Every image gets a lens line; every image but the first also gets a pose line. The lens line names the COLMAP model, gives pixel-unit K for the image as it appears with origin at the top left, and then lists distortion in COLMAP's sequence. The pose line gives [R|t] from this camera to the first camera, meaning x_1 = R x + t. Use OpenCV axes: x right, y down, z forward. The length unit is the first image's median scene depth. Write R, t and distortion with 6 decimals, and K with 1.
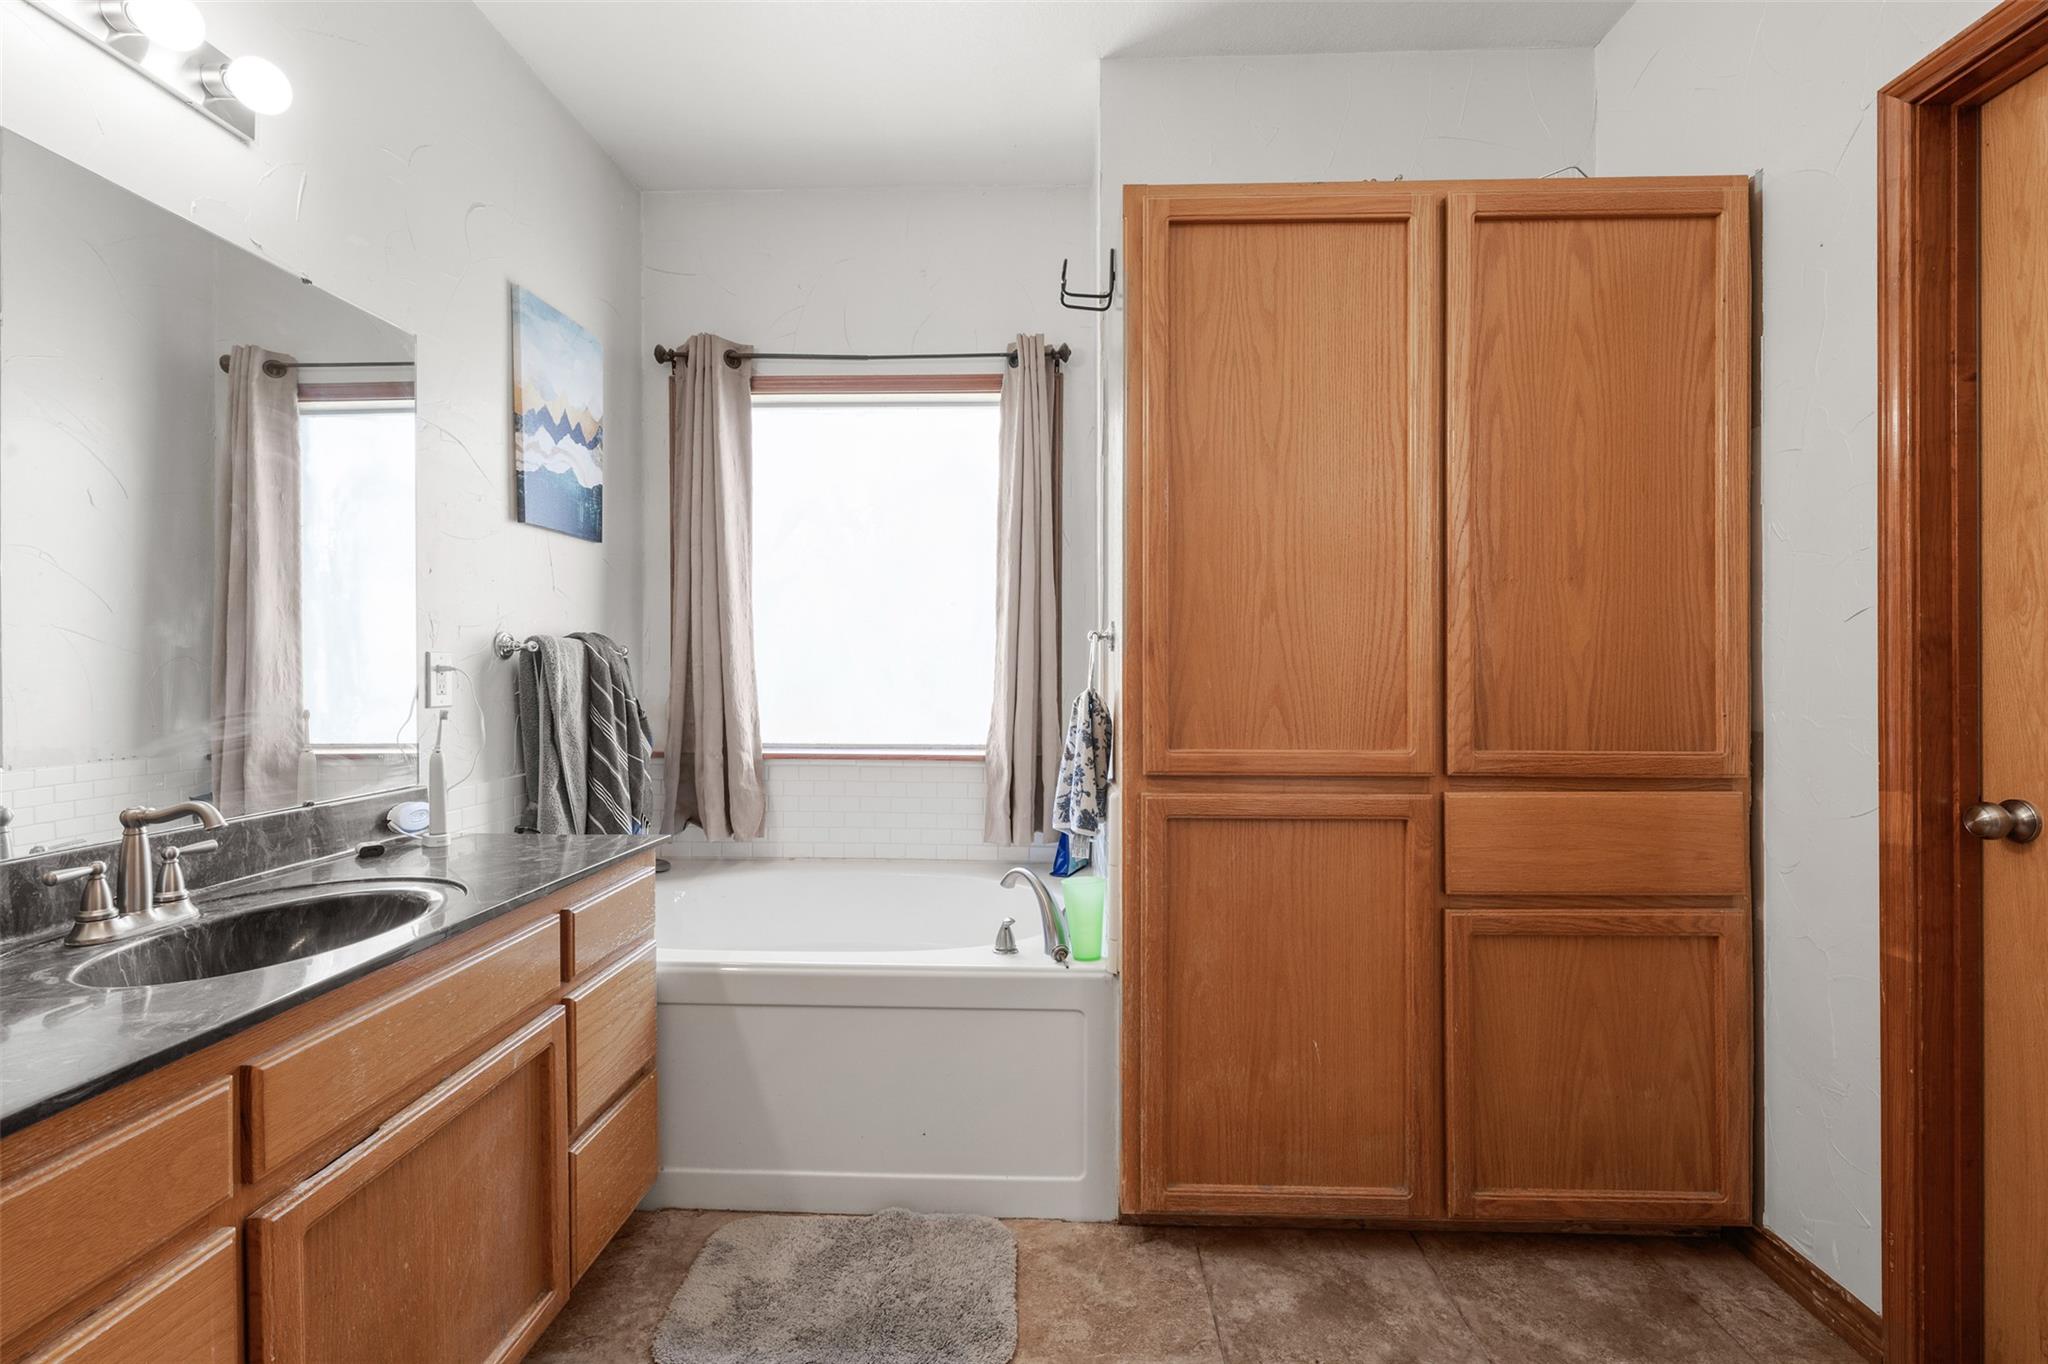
lens RADIAL K [[902.9, 0, 1029.1], [0, 902.9, 687.0], [0, 0, 1]] dist [0.002561, -0.000868]
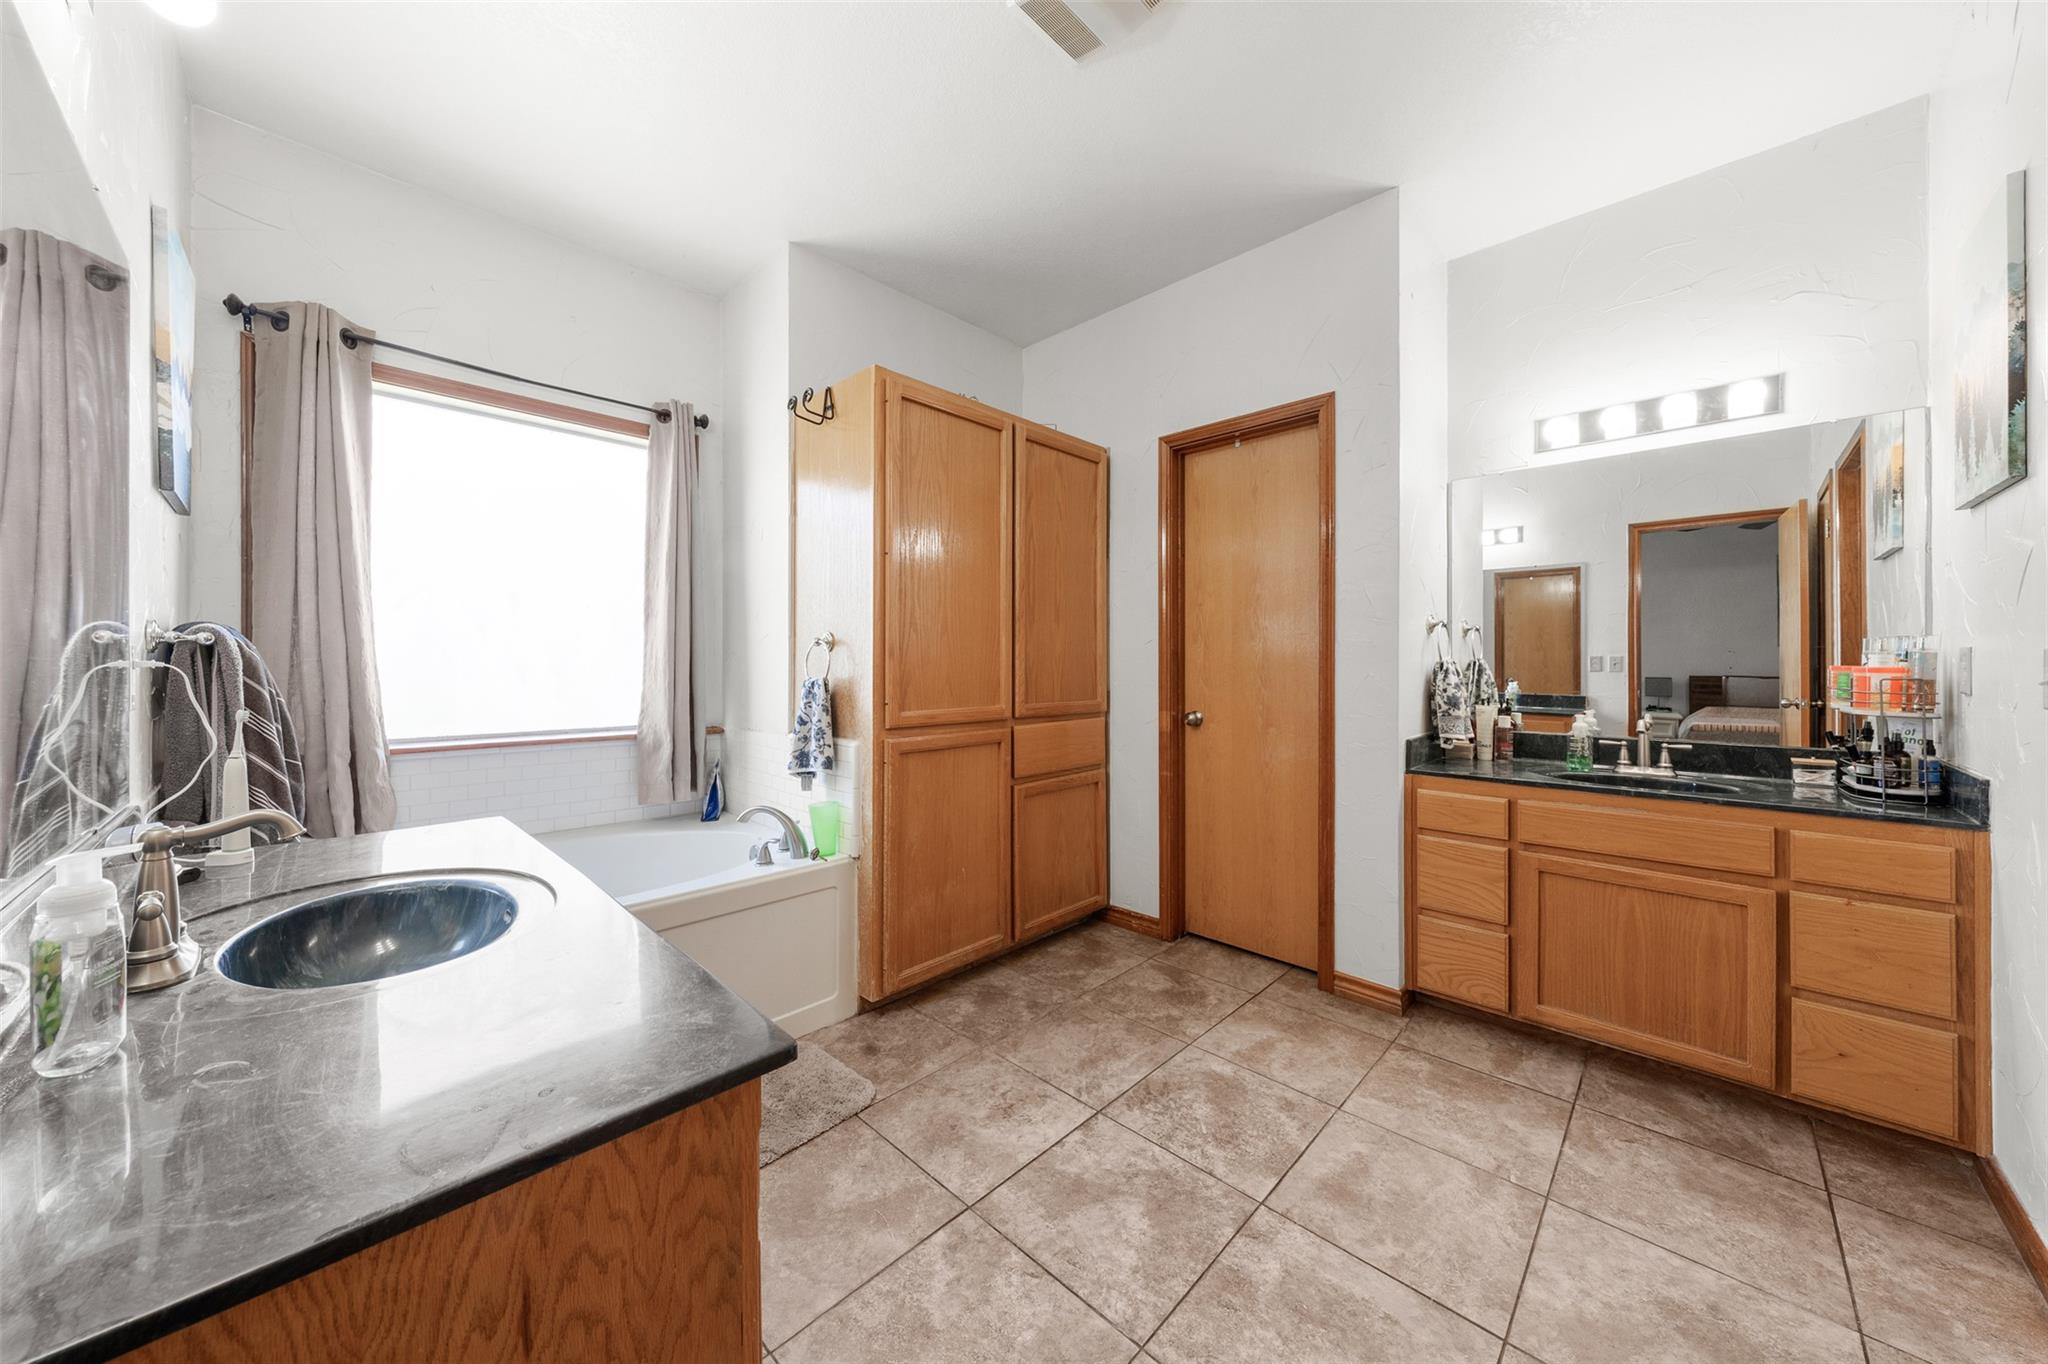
lens RADIAL K [[696.5, 0, 1024.0], [0, 696.5, 682.0], [0, 0, 1]] dist [-0.000983, 0.000193]
pose [[0.674127, -0.020734, 0.738324, -0.635998], [0.013674, 0.999785, 0.015591, -0.003385], [-0.738489, -0.000415, 0.674266, -0.036369]]
